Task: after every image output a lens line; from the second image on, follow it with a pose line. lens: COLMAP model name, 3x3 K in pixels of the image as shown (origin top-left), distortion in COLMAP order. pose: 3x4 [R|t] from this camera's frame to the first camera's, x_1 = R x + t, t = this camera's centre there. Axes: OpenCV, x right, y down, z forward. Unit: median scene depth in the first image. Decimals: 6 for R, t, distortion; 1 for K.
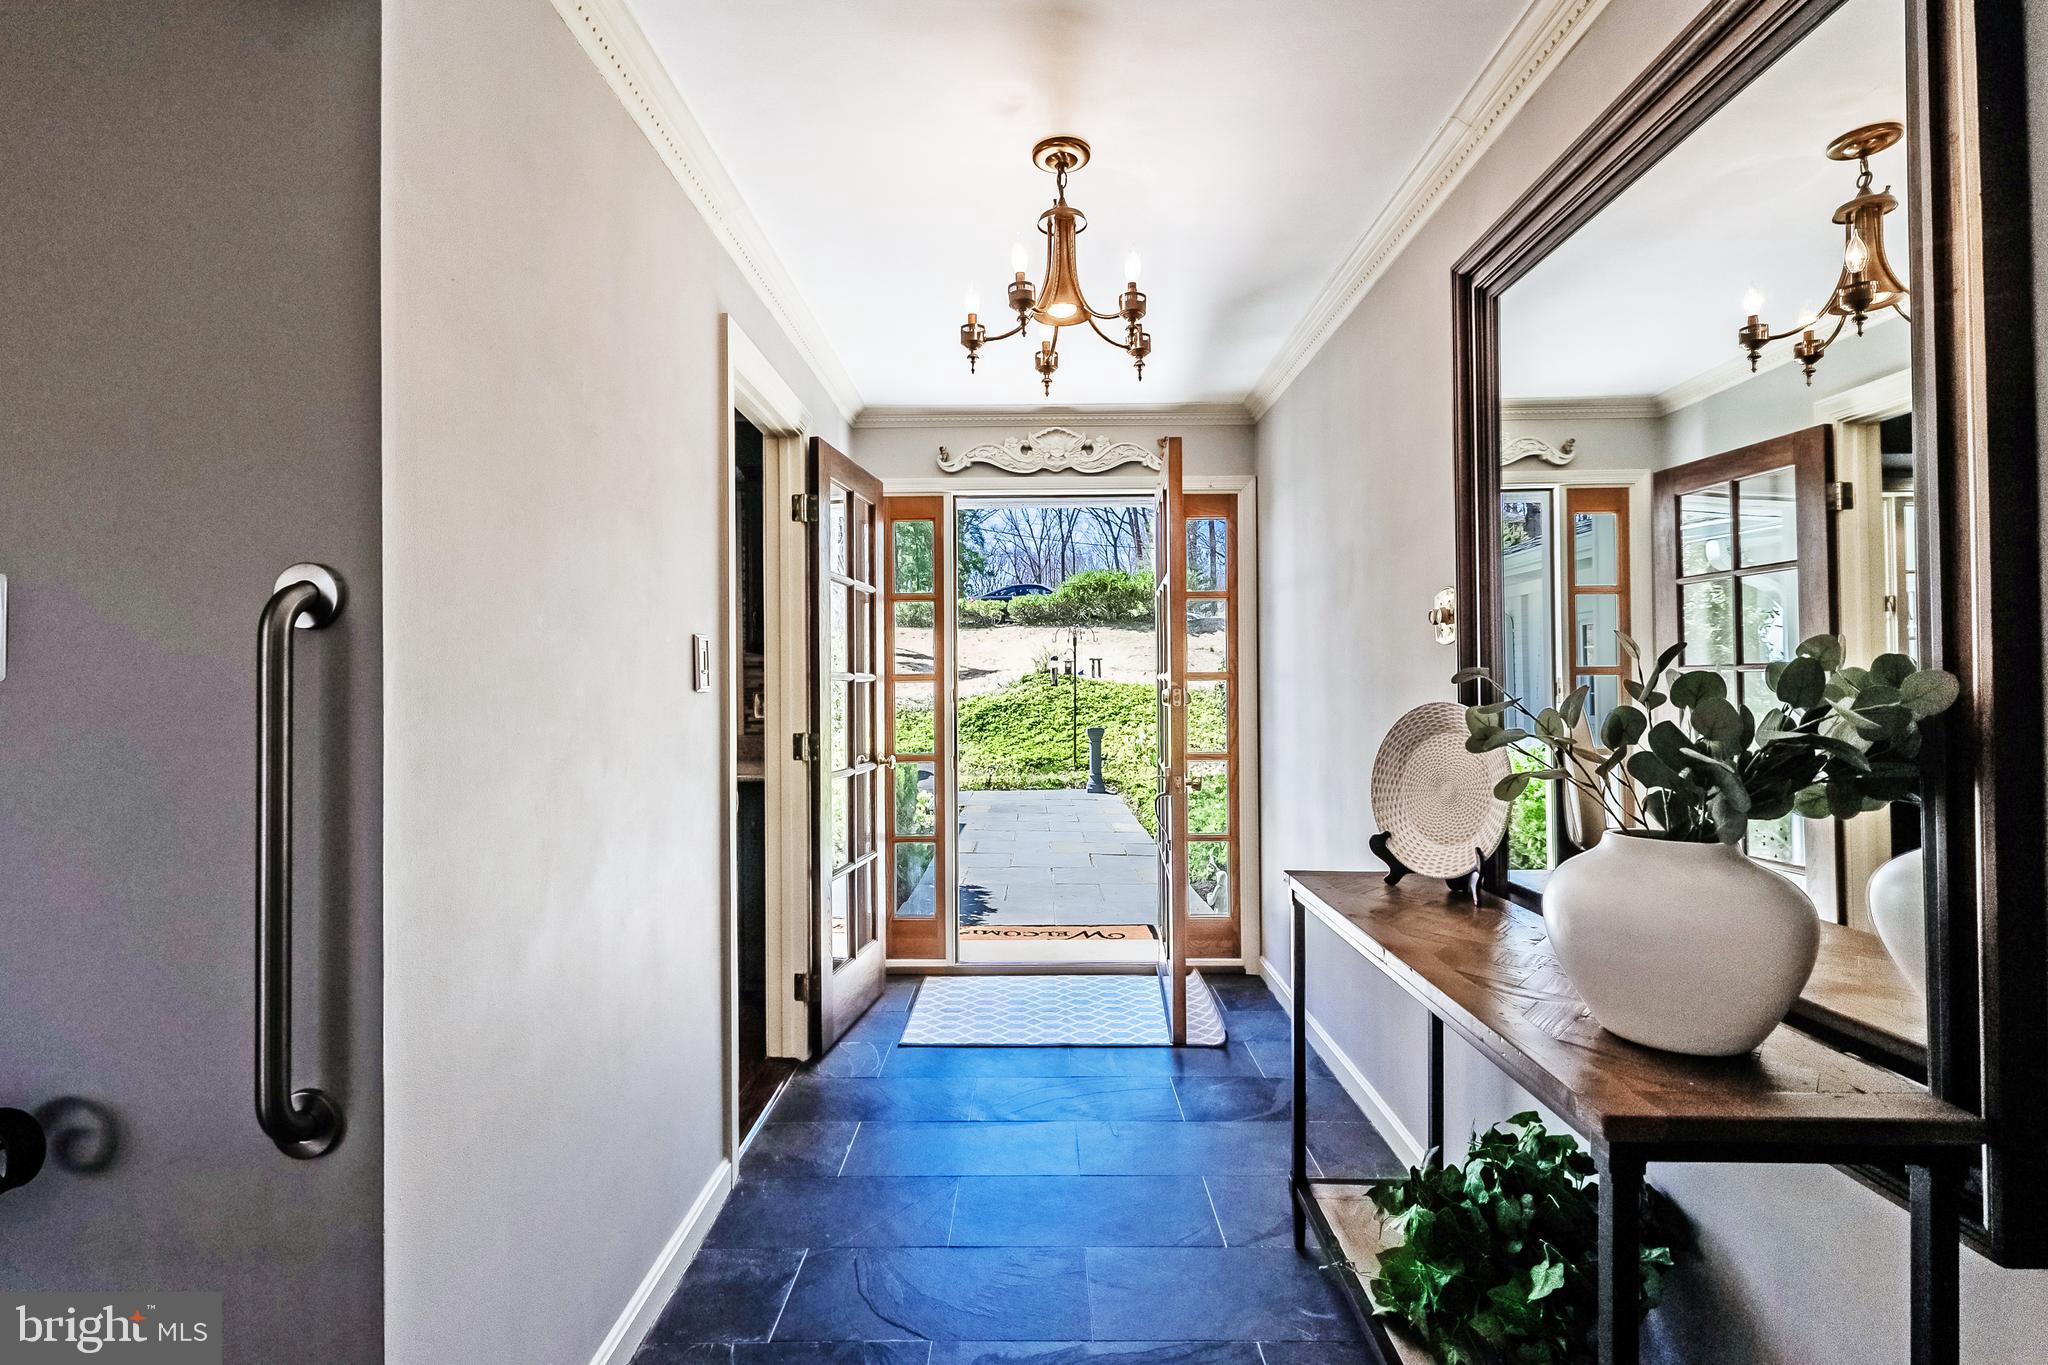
lens RADIAL K [[964.0, 0, 1014.1], [0, 964.0, 681.5], [0, 0, 1]] dist [0.004180, -0.001659]
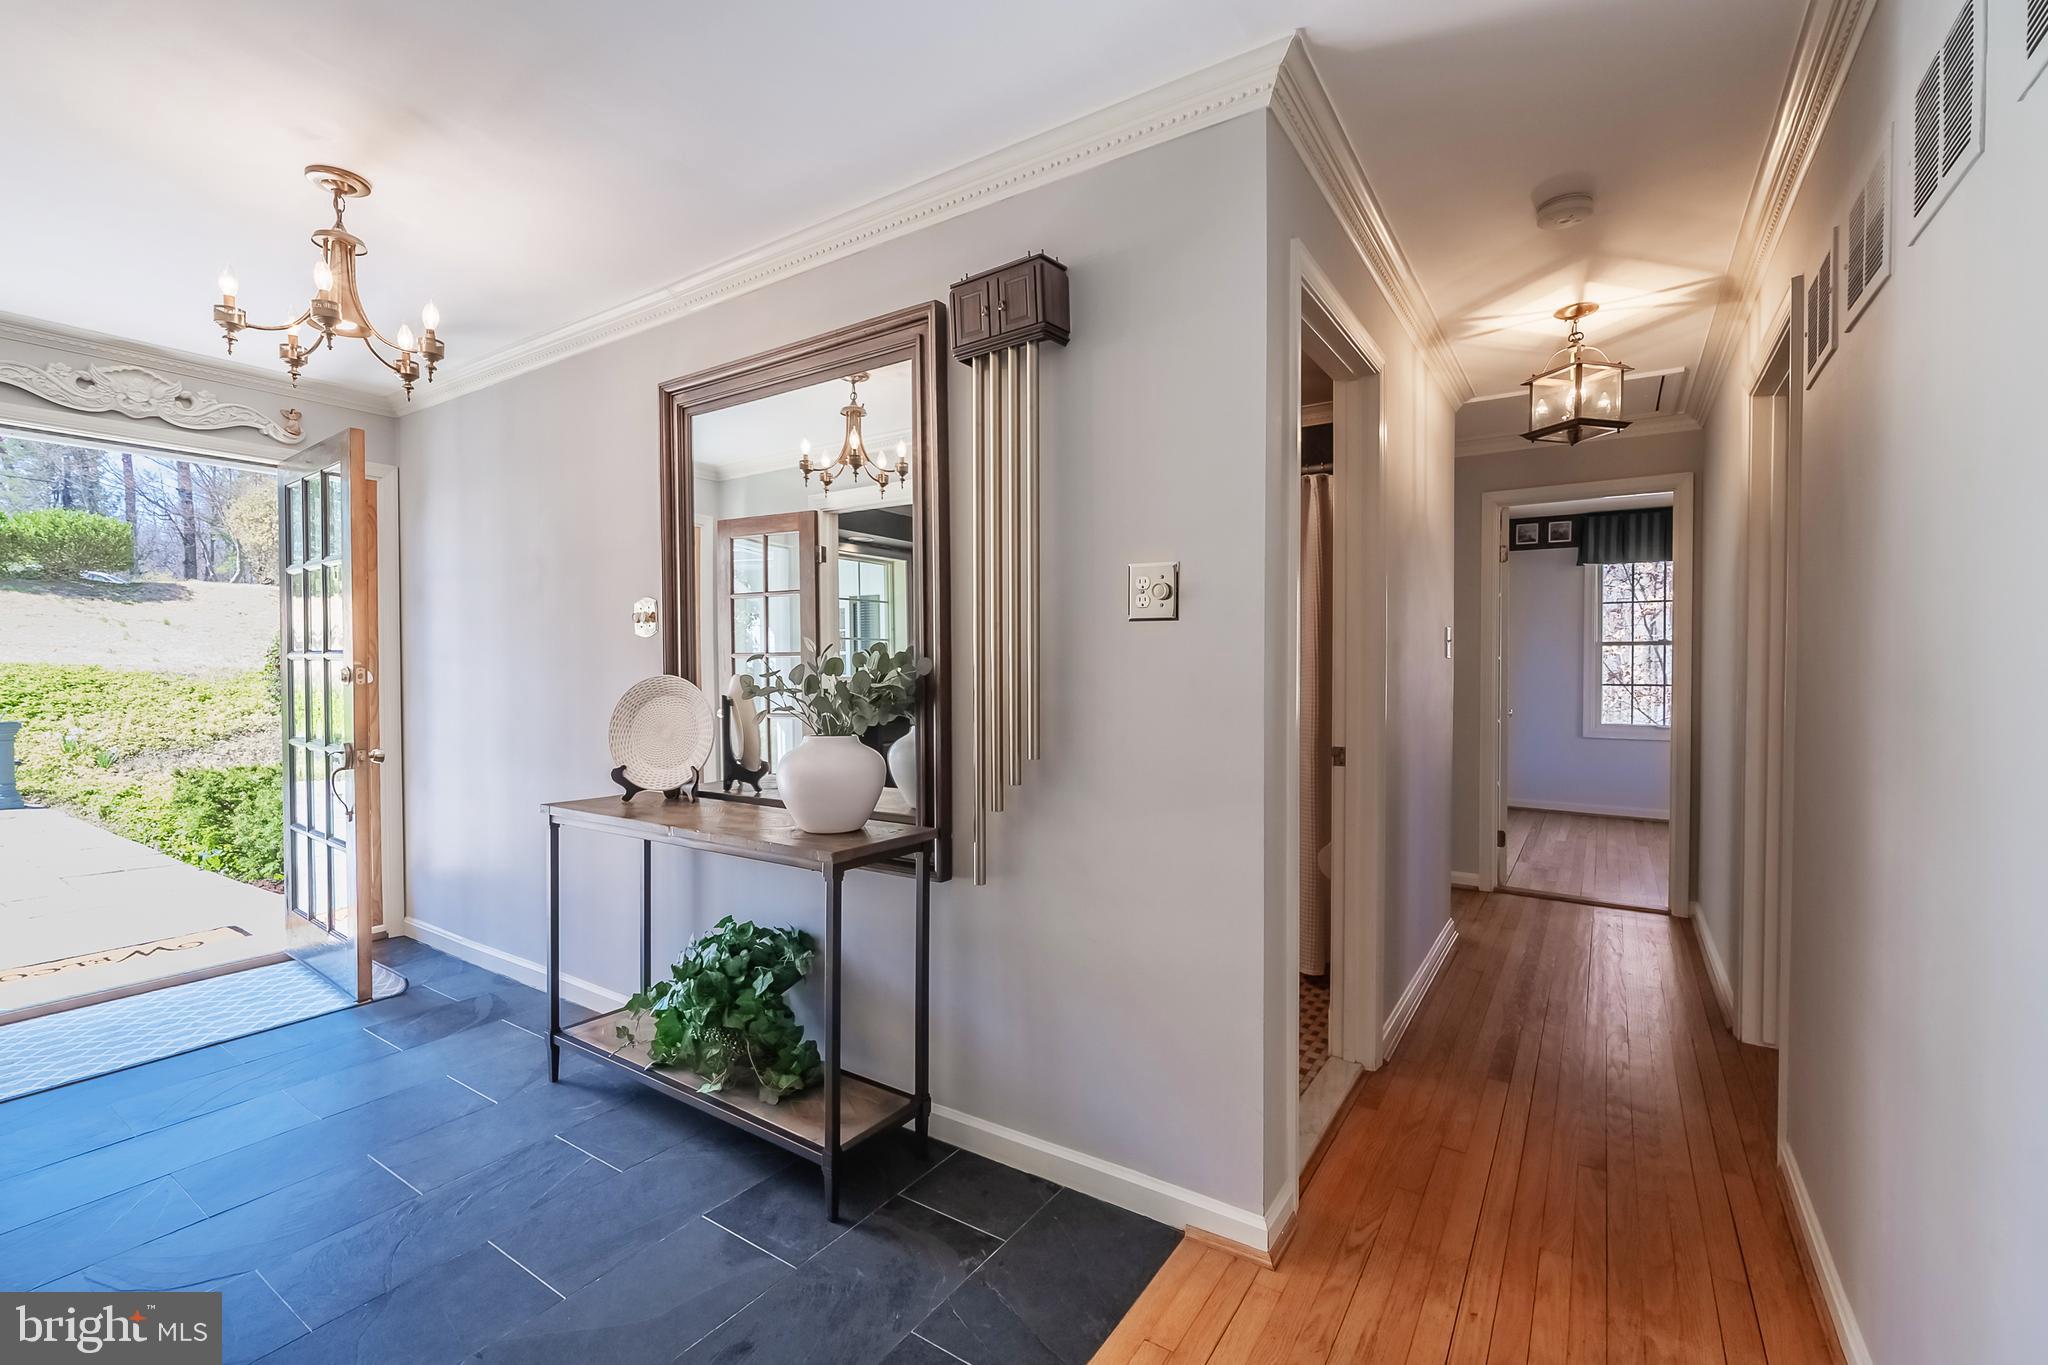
lens RADIAL K [[857.2, 0, 1037.8], [0, 857.2, 685.3], [0, 0, 1]] dist [-0.002075, 0.000401]
pose [[0.532709, -0.015360, 0.846159, -0.221437], [-0.005655, 0.999748, 0.021708, 0.002562], [-0.846280, -0.016349, 0.532488, -0.126611]]
